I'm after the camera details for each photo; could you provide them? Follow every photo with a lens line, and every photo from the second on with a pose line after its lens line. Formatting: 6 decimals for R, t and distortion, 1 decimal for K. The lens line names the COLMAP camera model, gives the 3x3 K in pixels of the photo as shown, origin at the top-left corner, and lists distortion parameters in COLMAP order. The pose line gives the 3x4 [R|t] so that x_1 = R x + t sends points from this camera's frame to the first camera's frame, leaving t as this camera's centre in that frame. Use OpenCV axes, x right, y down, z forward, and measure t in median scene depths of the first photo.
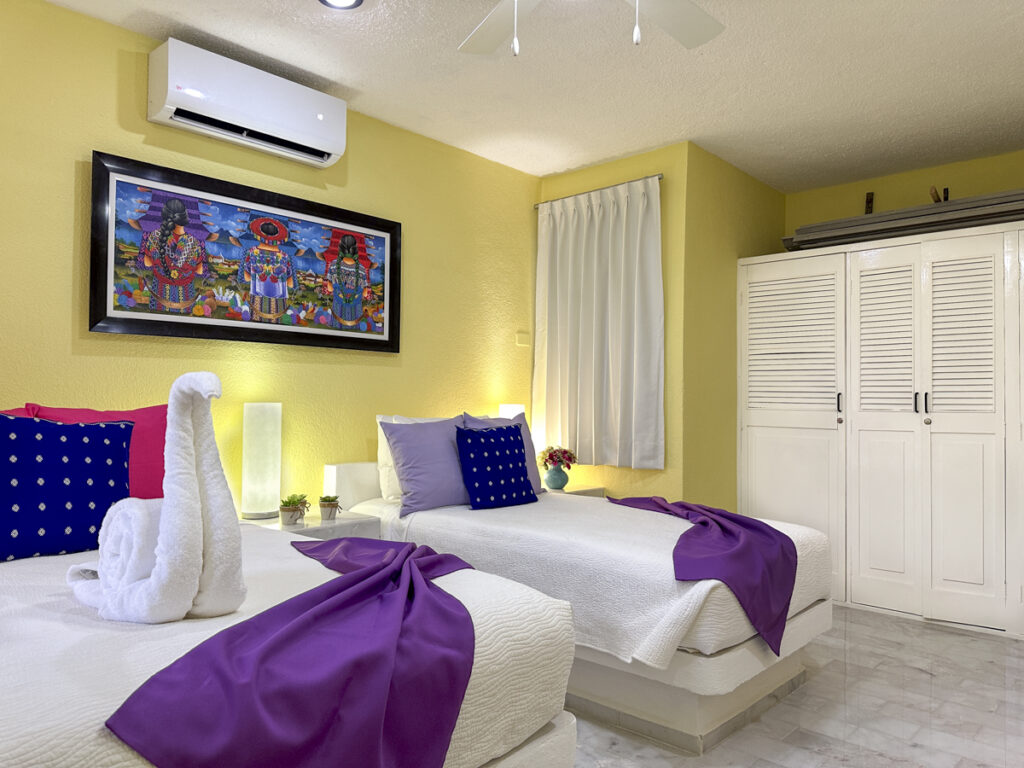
lens RADIAL K [[735.6, 0, 512.0], [0, 735.6, 384.0], [0, 0, 1]] dist [0.000098, -0.001540]
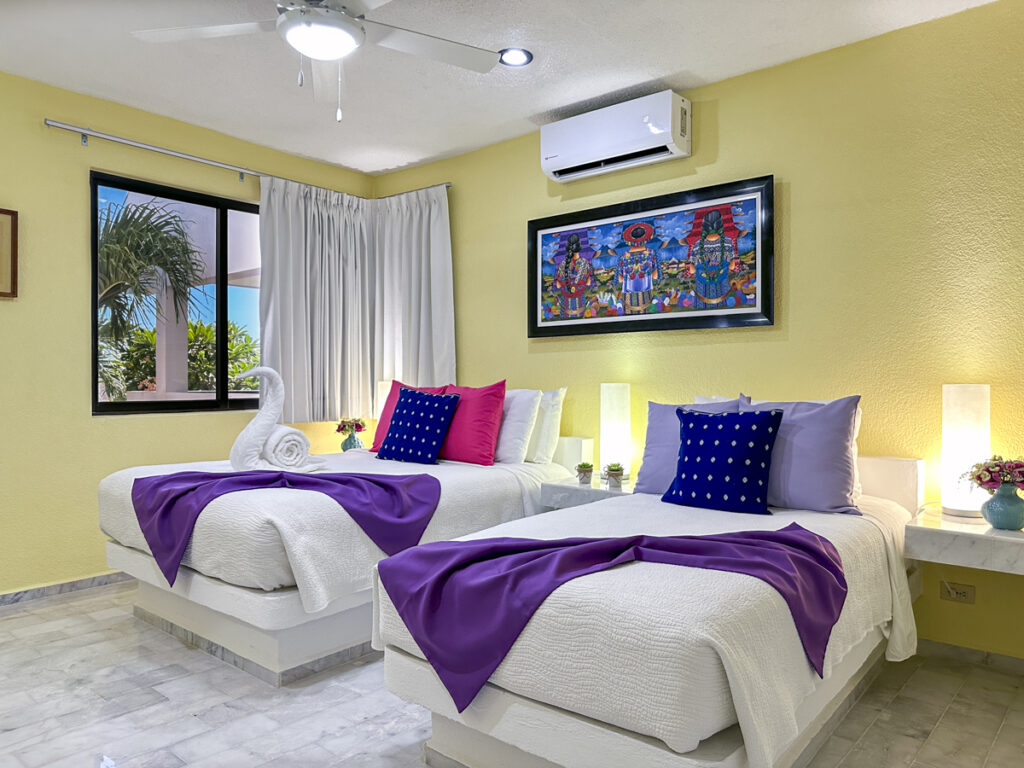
lens RADIAL K [[730.5, 0, 492.9], [0, 730.5, 384.2], [0, 0, 1]] dist [-0.003086, 0.000412]
pose [[0.018074, -0.009283, -0.999794, 0.809567], [0.027215, 0.999591, -0.008789, 0.030528], [0.999466, -0.027050, 0.018319, 0.748204]]
